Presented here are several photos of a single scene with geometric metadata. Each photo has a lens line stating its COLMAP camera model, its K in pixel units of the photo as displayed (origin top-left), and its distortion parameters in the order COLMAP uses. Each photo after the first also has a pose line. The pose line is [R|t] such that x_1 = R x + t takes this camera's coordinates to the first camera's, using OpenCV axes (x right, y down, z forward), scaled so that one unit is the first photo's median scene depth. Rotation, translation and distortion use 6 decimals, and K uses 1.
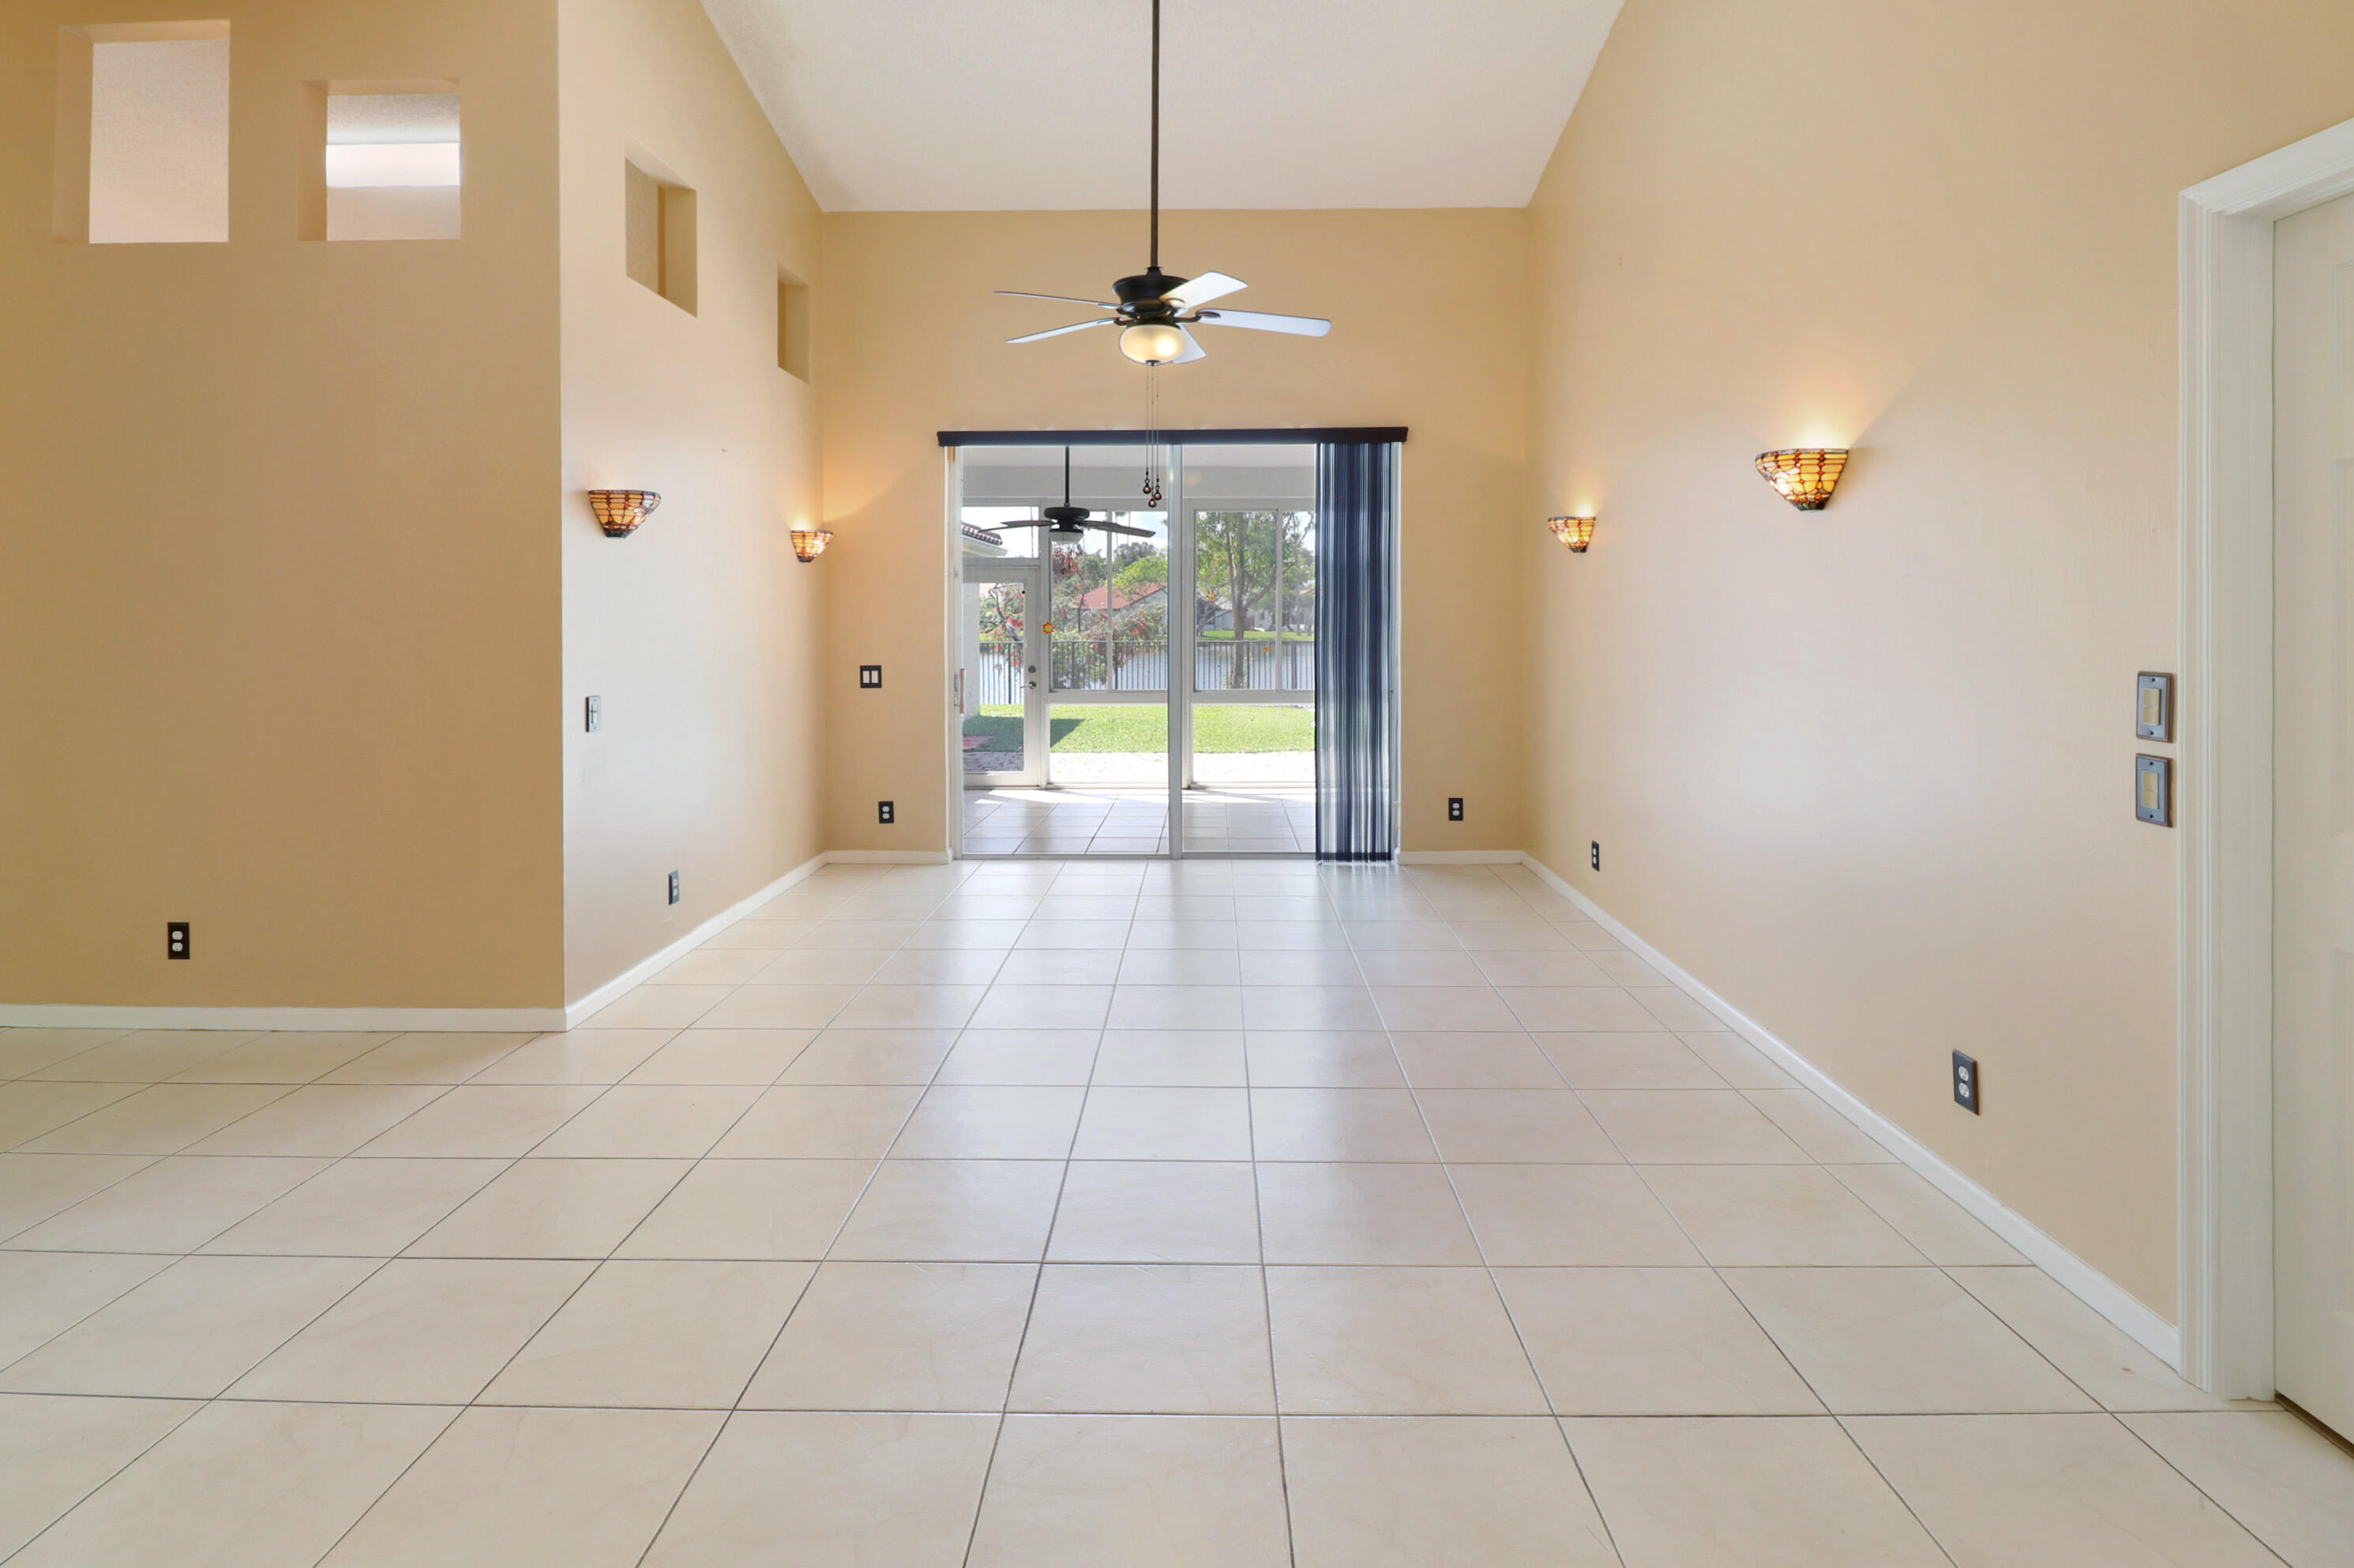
lens RADIAL K [[1158.8, 0, 1179.1], [0, 1158.8, 653.9], [0, 0, 1]] dist [-0.003773, -0.015353]
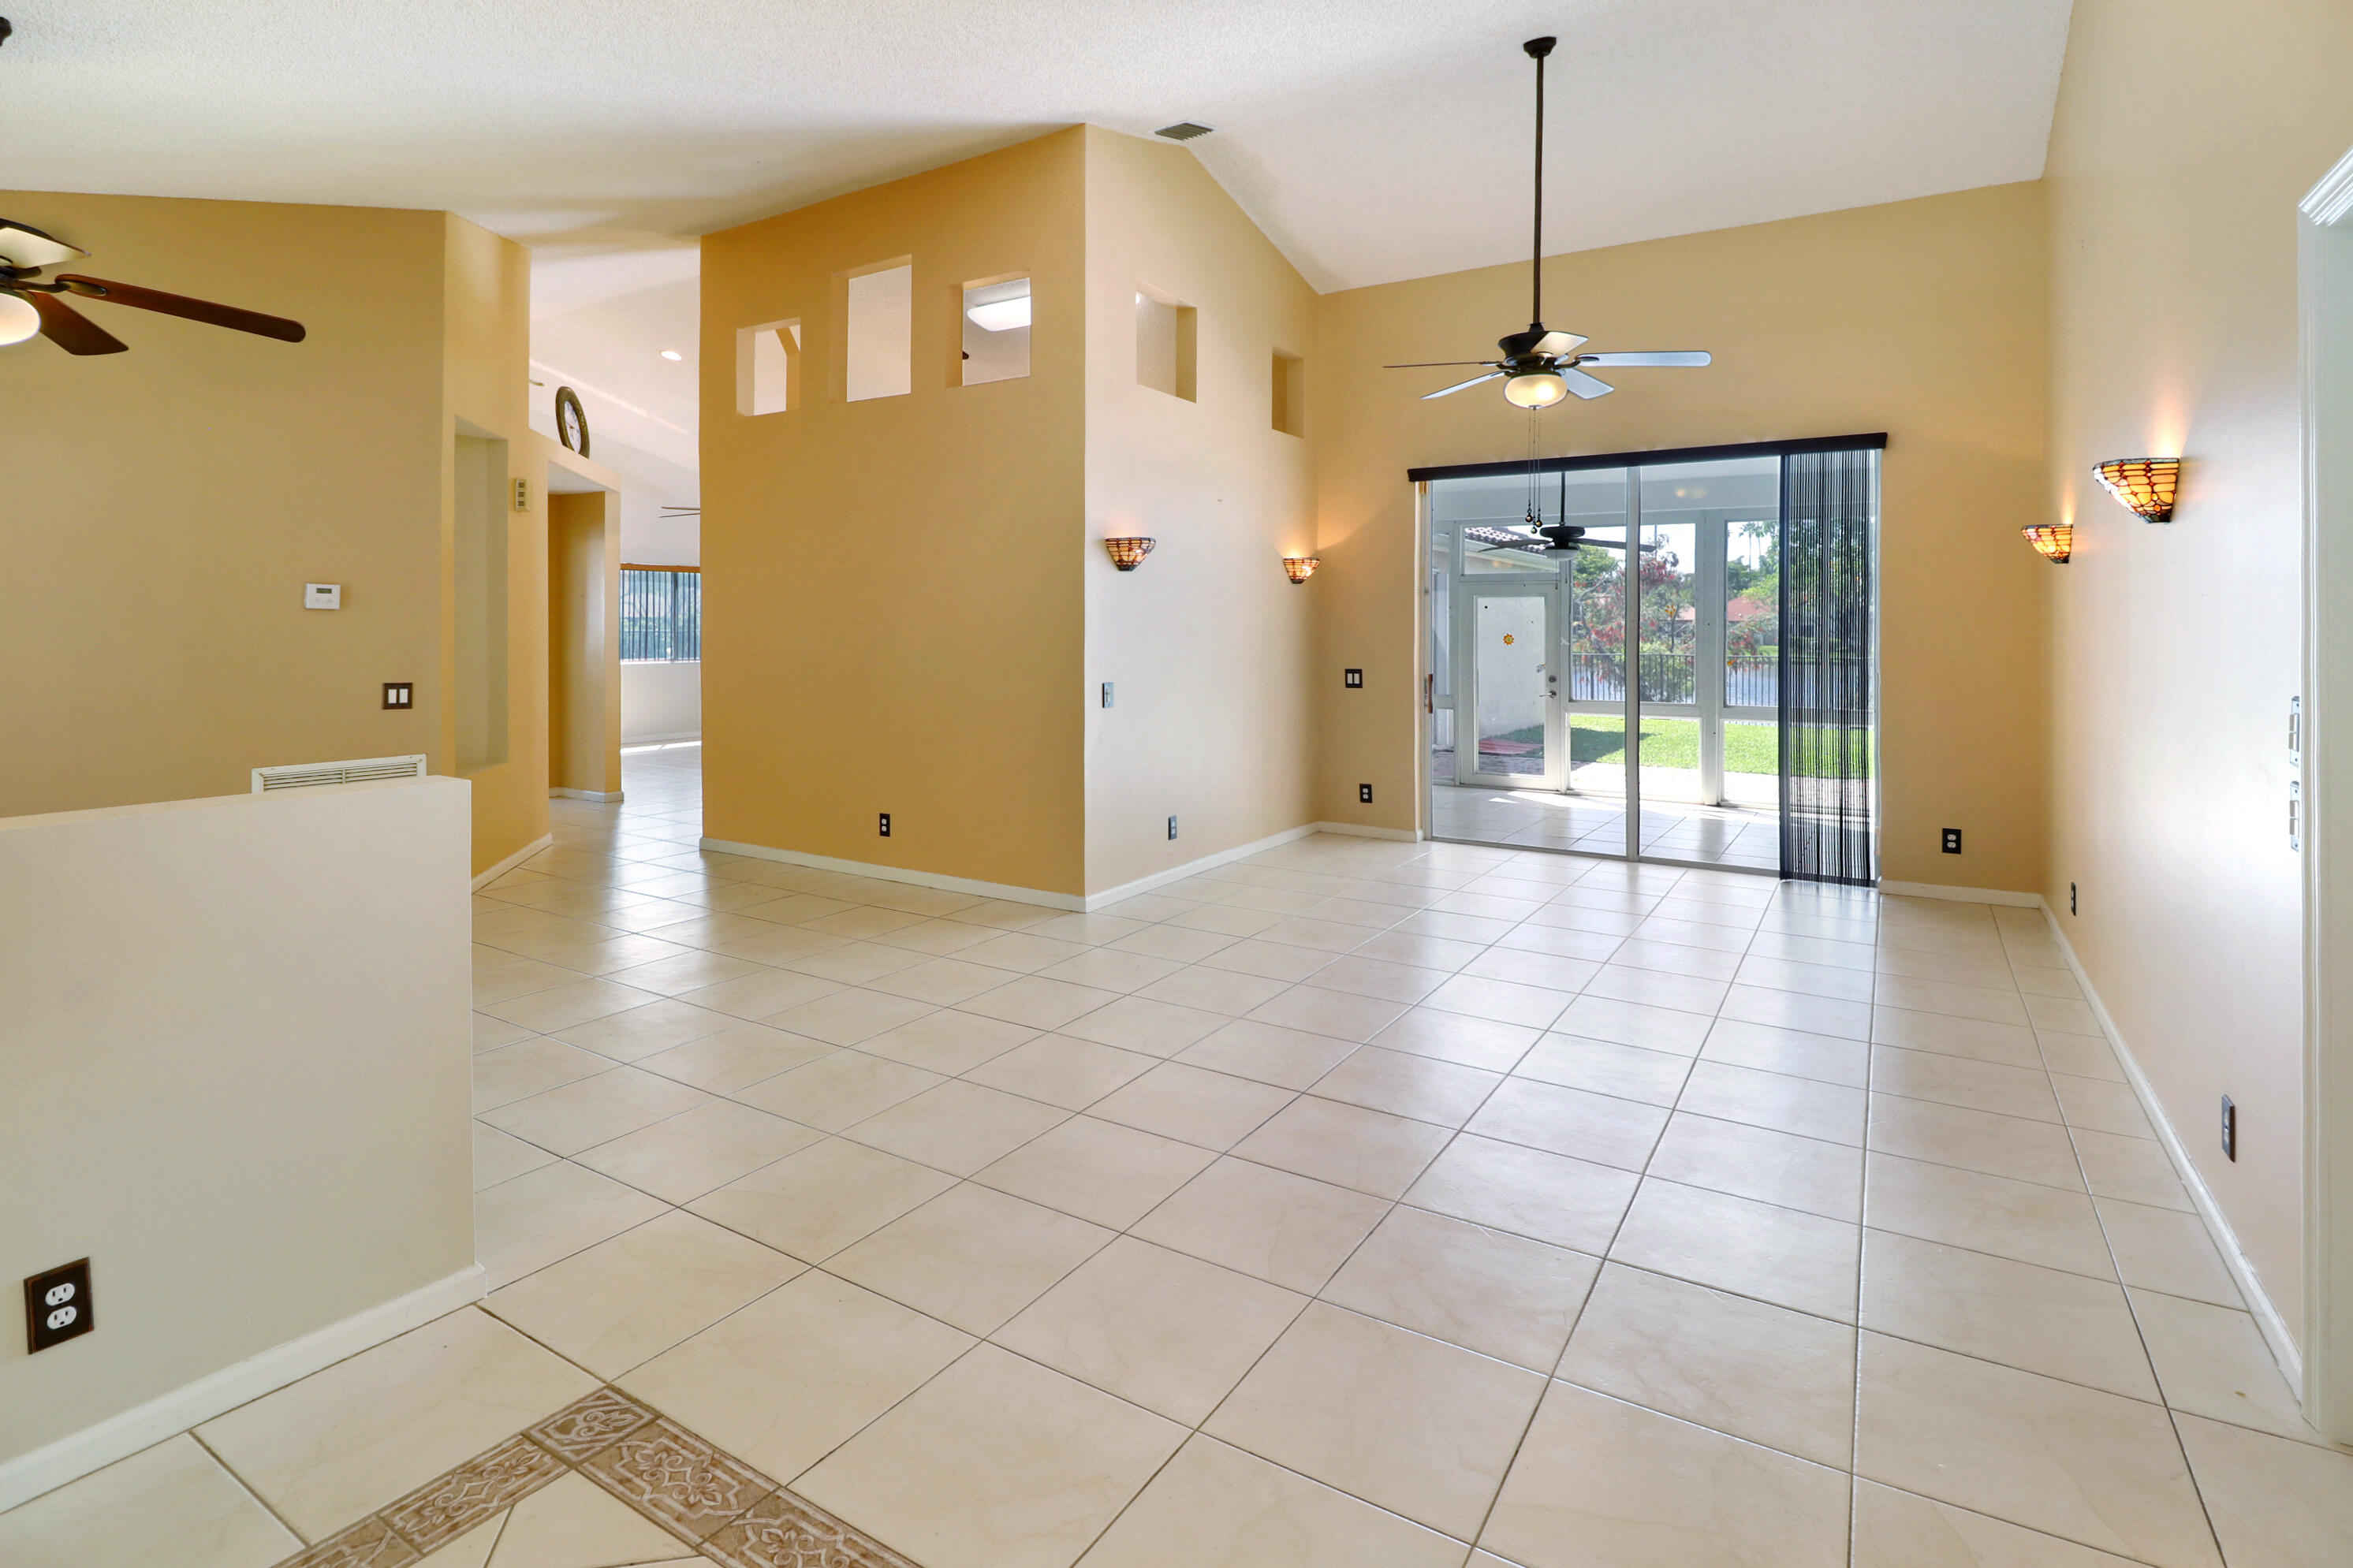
lens RADIAL K [[1138.7, 0, 1164.5], [0, 1138.7, 694.0], [0, 0, 1]] dist [-0.018594, 0.000606]
pose [[0.853402, 0.036547, -0.519971, 0.194300], [-0.022600, 0.999195, 0.033137, 0.001286], [0.520764, -0.016527, 0.853541, -0.111585]]
